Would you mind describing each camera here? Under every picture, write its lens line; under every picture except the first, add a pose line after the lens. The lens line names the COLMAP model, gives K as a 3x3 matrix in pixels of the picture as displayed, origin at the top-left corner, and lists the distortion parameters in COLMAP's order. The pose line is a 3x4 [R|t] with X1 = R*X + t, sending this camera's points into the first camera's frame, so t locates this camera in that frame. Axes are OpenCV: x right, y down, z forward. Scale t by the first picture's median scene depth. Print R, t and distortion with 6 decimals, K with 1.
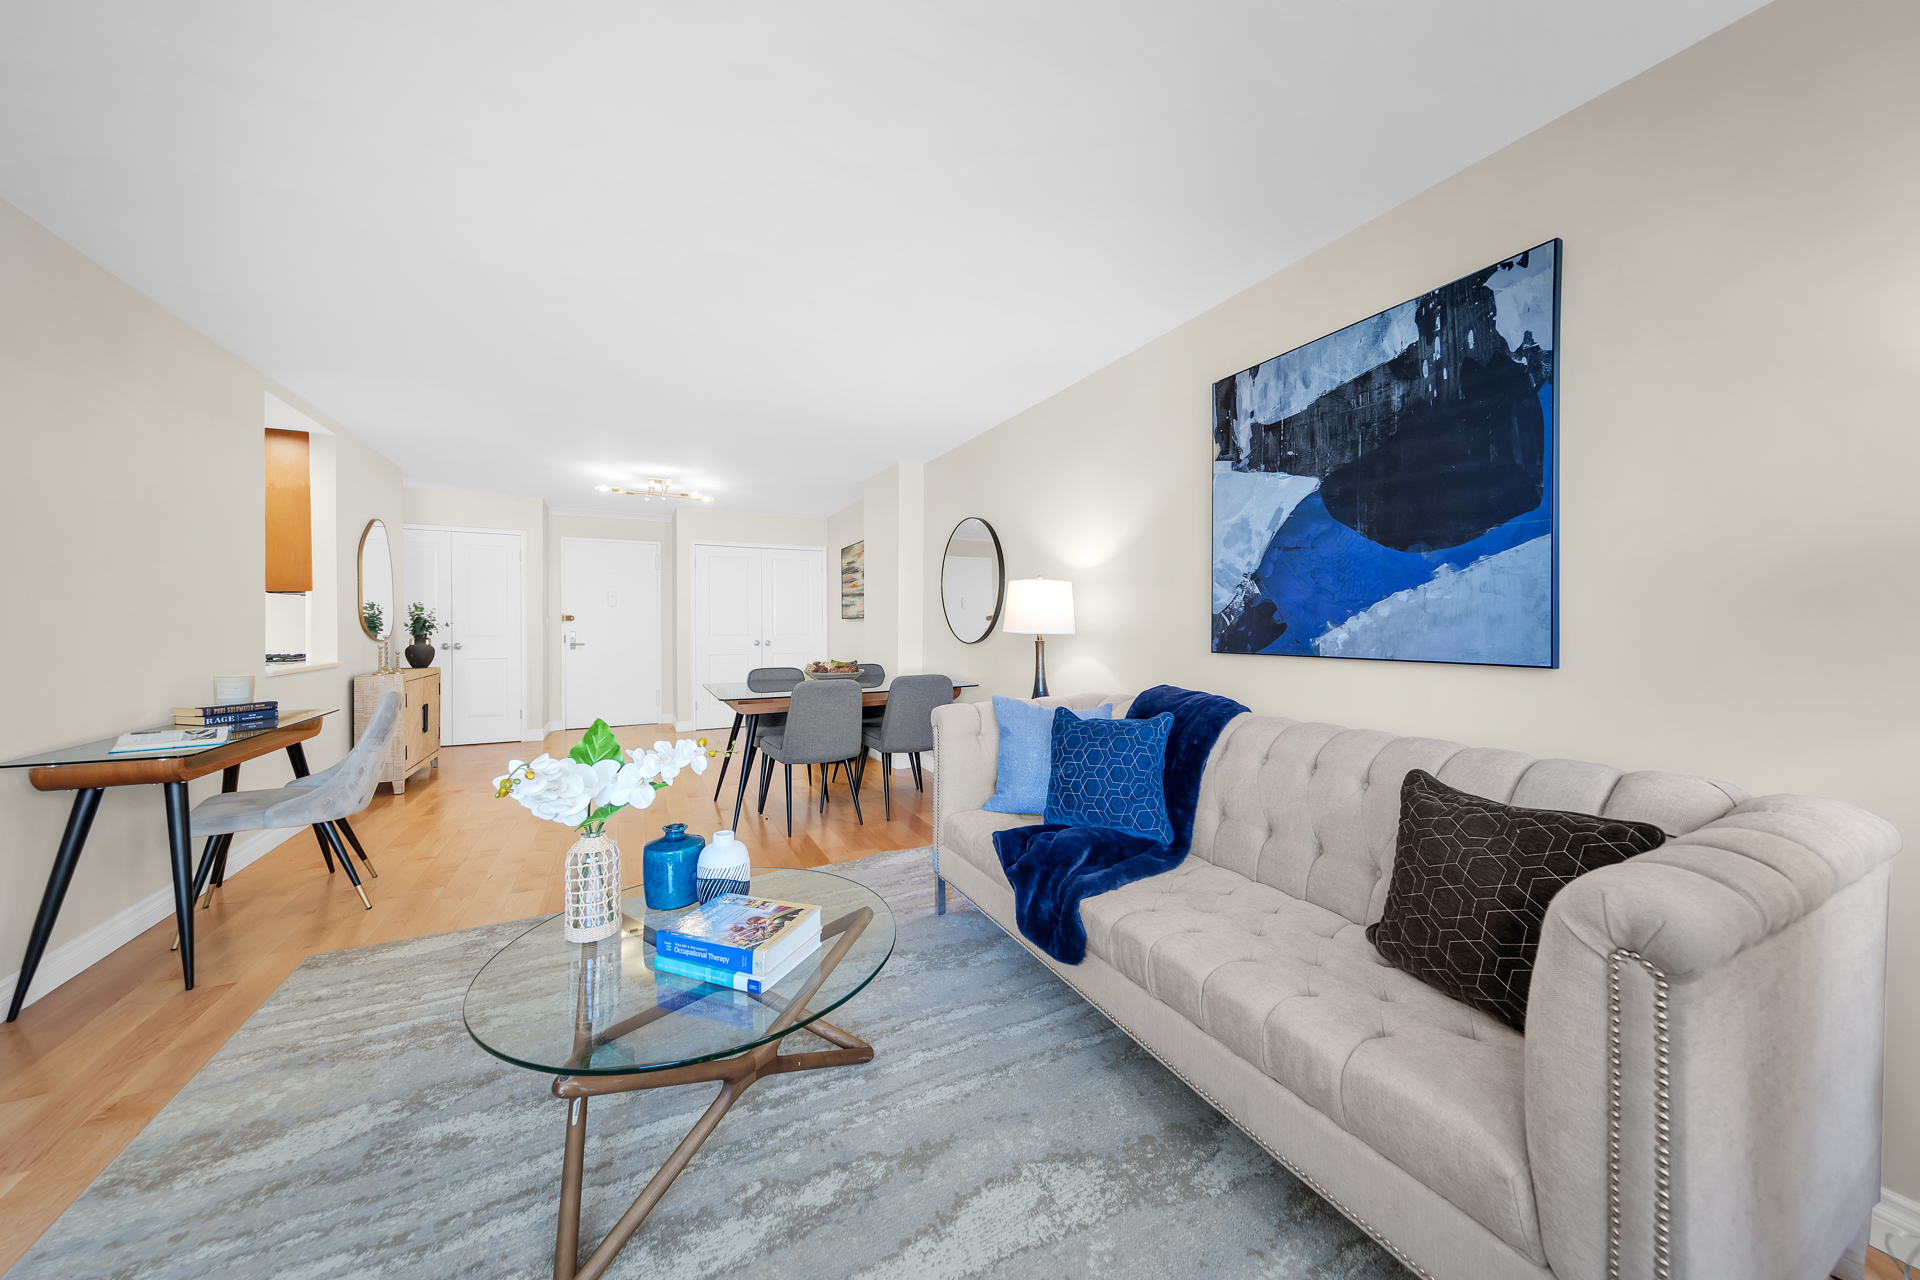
lens RADIAL K [[706.8, 0, 1016.8], [0, 706.8, 617.0], [0, 0, 1]] dist [-0.025719, -0.000072]
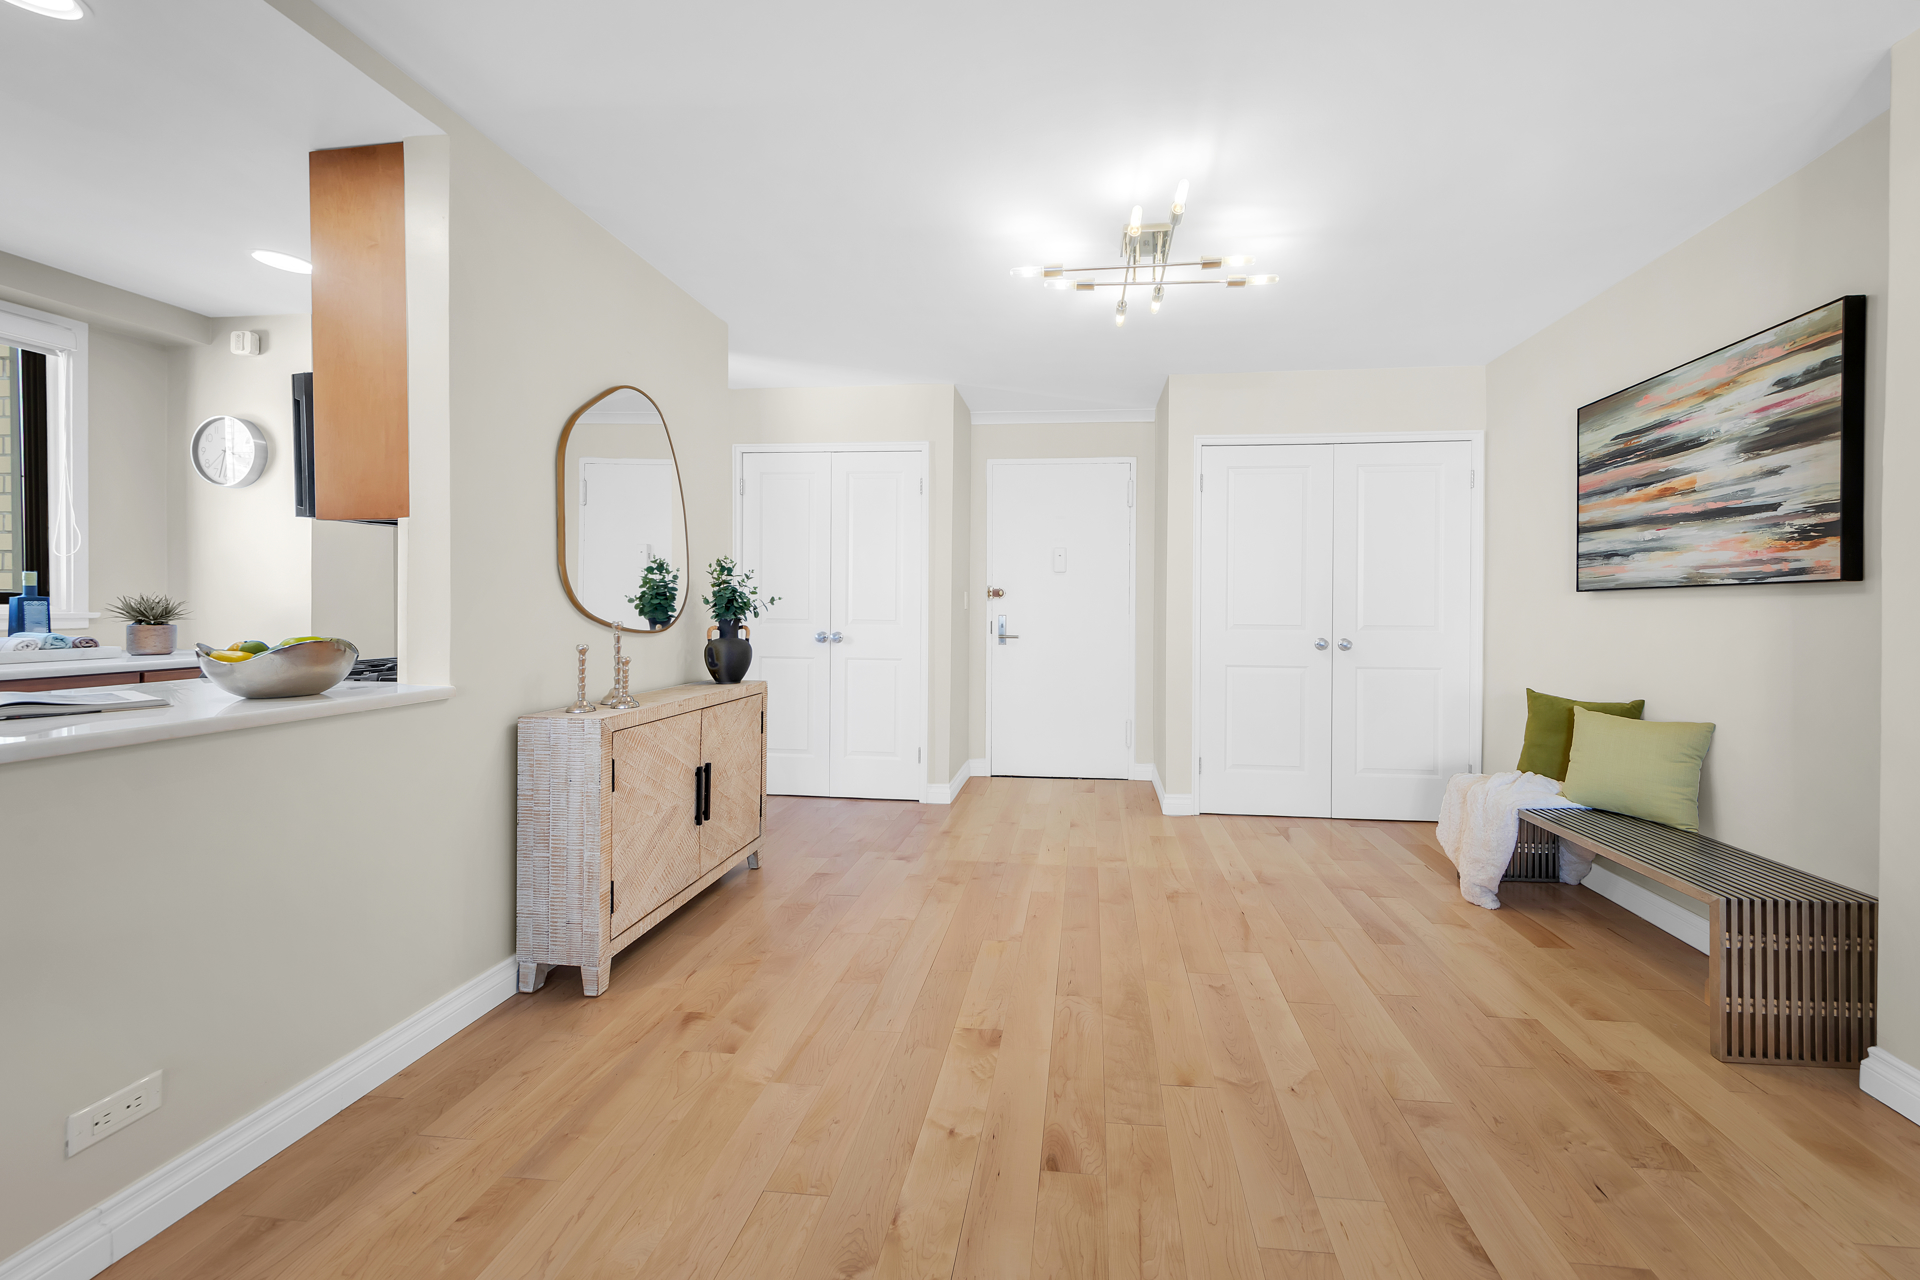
lens RADIAL K [[706.8, 0, 1016.8], [0, 706.8, 617.0], [0, 0, 1]] dist [-0.025719, -0.000072]
pose [[0.824560, 0.014043, -0.565600, -0.374952], [-0.001522, 0.999743, 0.022603, 0.011028], [0.565772, -0.017776, 0.824370, 0.679567]]
